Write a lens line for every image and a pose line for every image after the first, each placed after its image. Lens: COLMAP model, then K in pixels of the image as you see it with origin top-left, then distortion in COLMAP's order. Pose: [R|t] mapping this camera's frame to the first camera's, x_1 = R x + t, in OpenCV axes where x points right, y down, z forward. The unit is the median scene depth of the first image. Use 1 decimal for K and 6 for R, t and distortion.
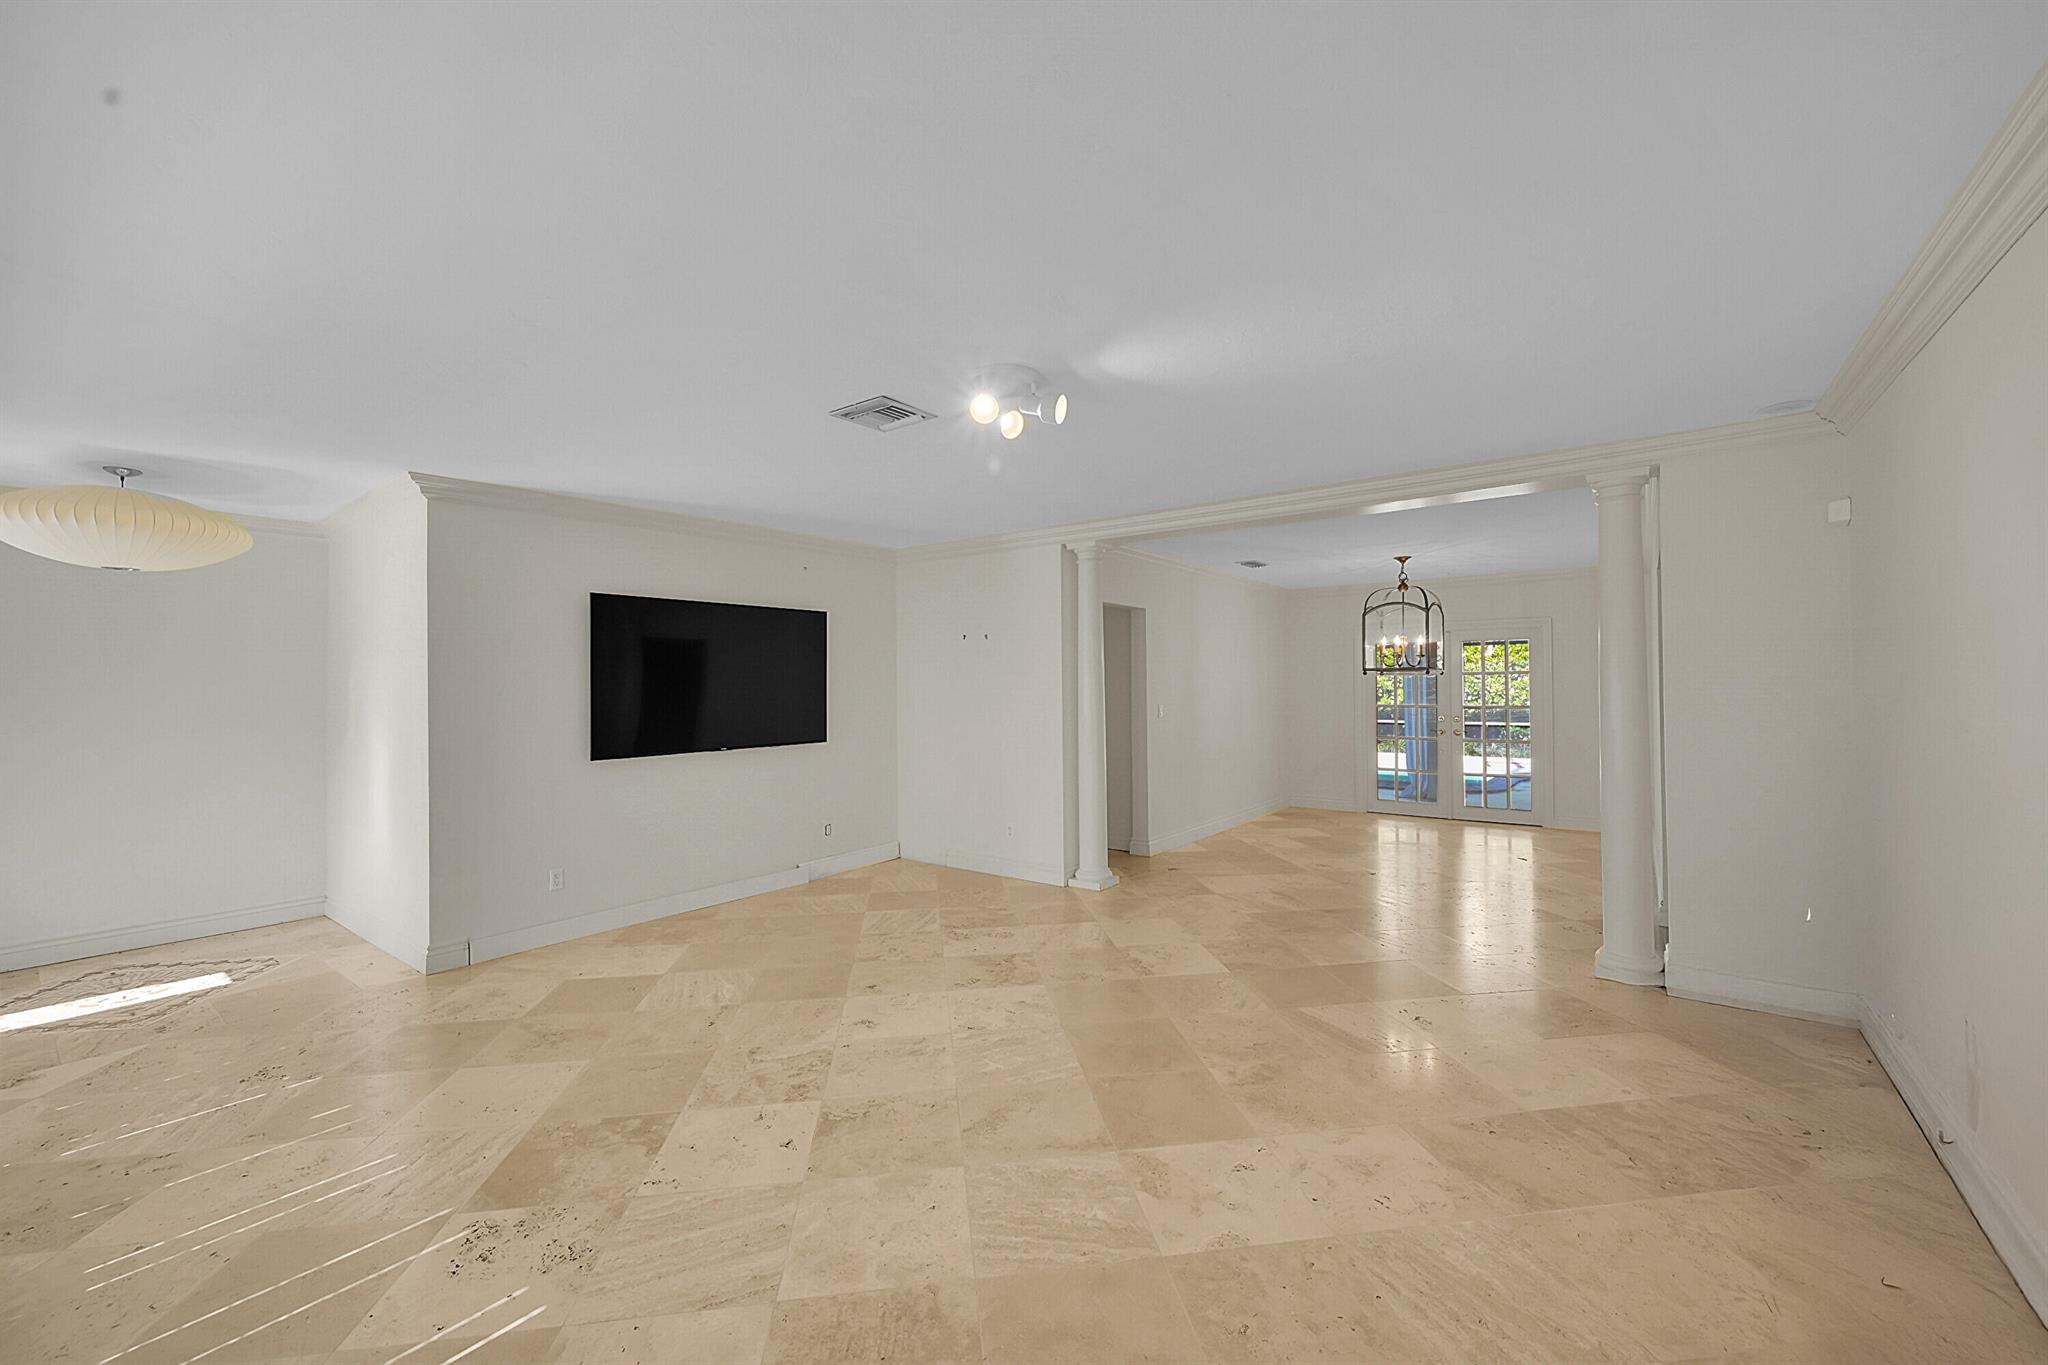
lens RADIAL K [[805.1, 0, 1030.8], [0, 805.1, 678.5], [0, 0, 1]] dist [-0.001354, 0.000003]
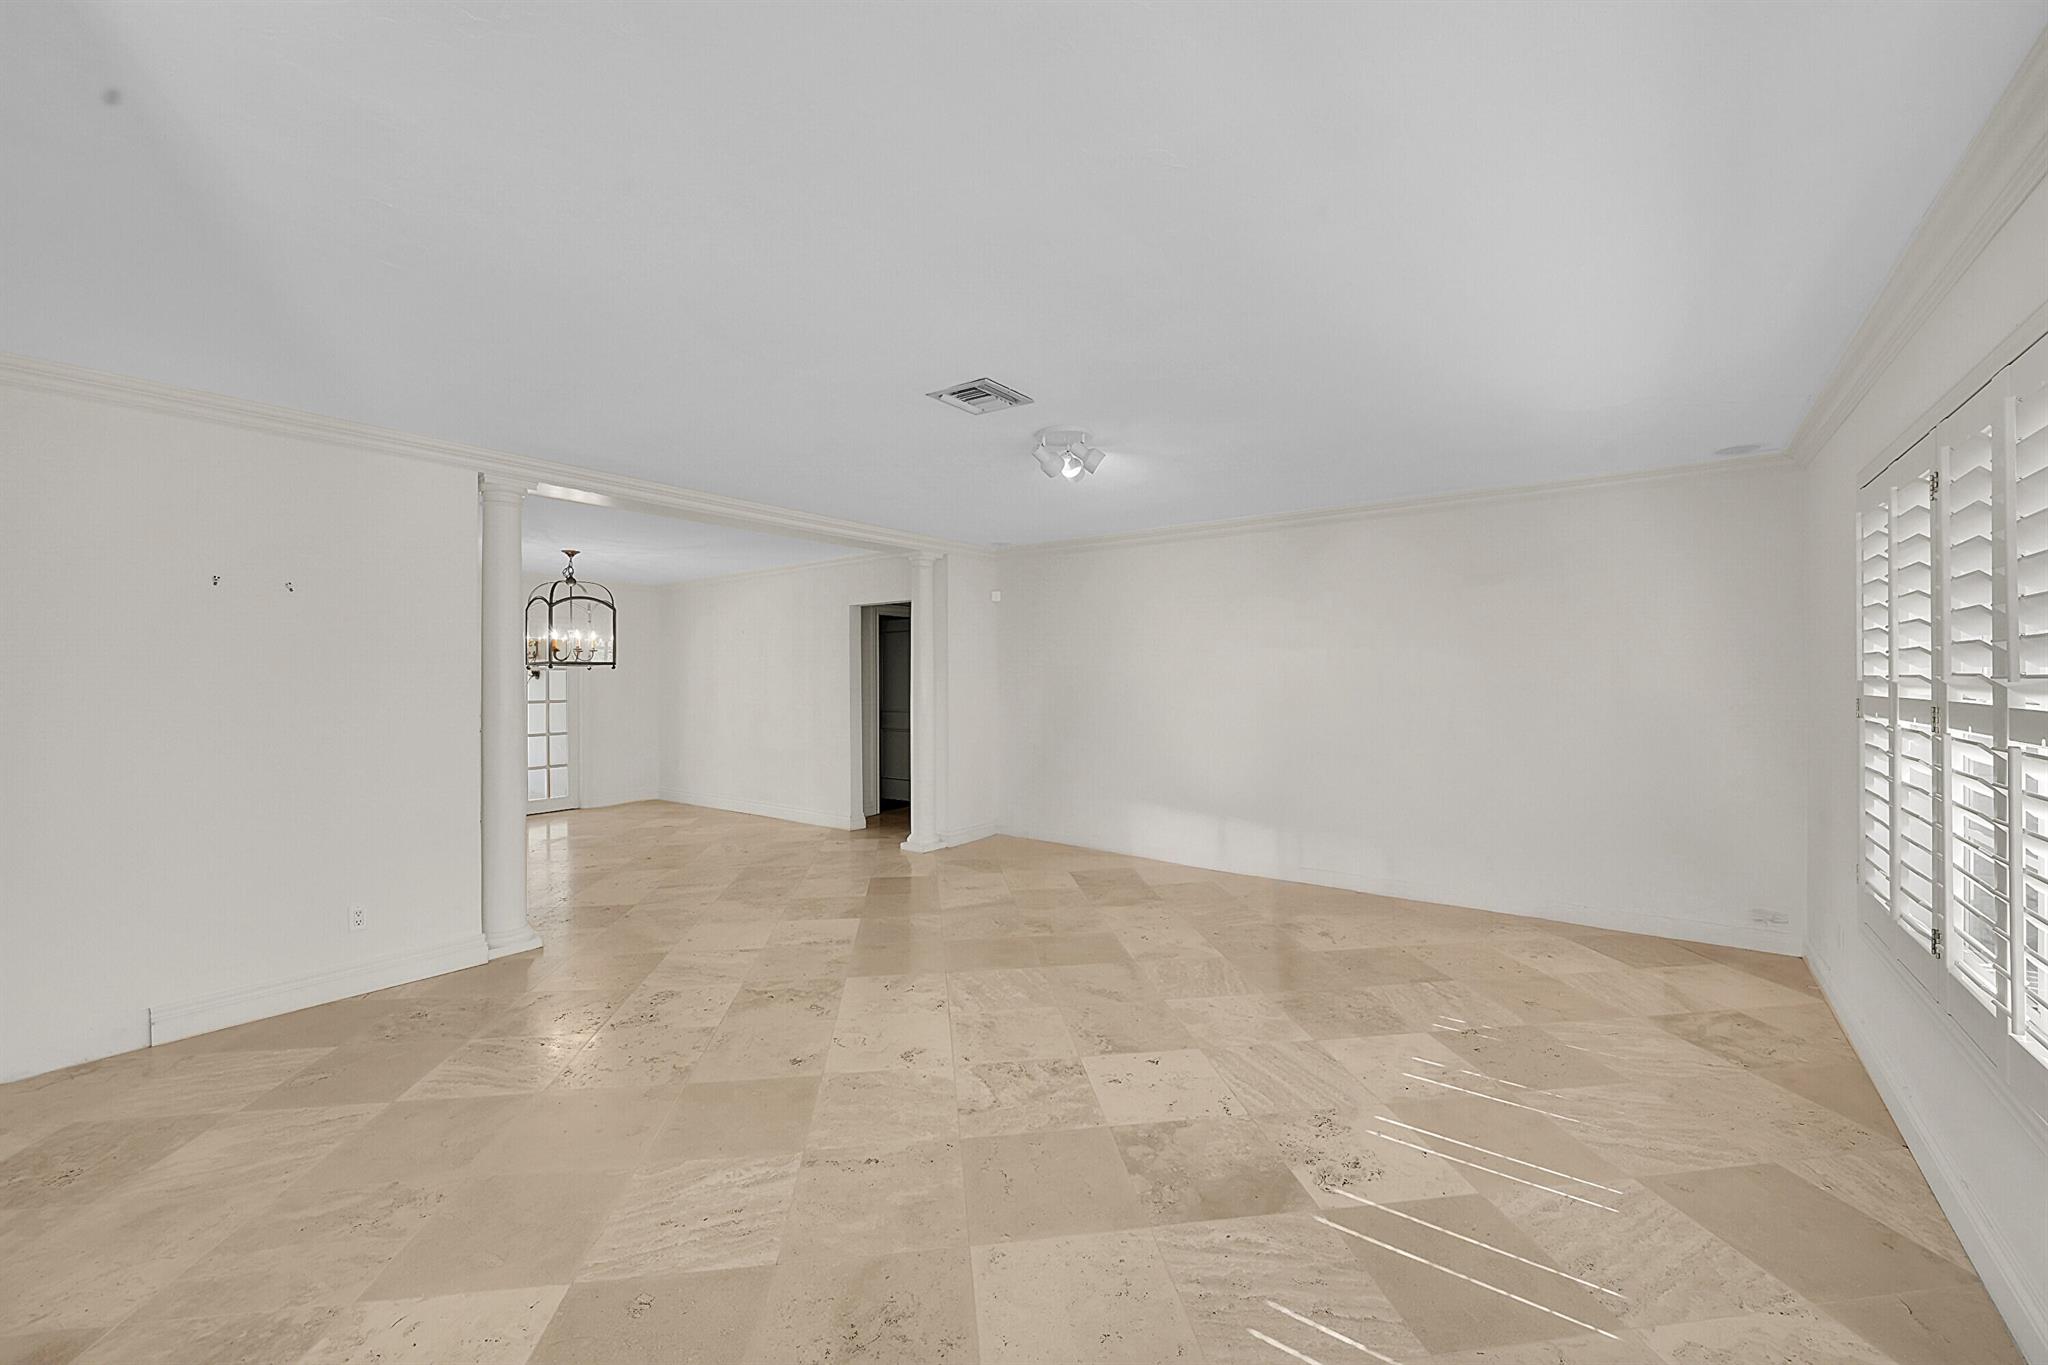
lens RADIAL K [[805.1, 0, 1030.8], [0, 805.1, 678.5], [0, 0, 1]] dist [-0.001354, 0.000003]
pose [[0.003097, 0.006916, 0.999971, -1.143627], [-0.005034, 0.999964, -0.006901, 0.023548], [-0.999983, -0.005012, 0.003132, 0.912075]]
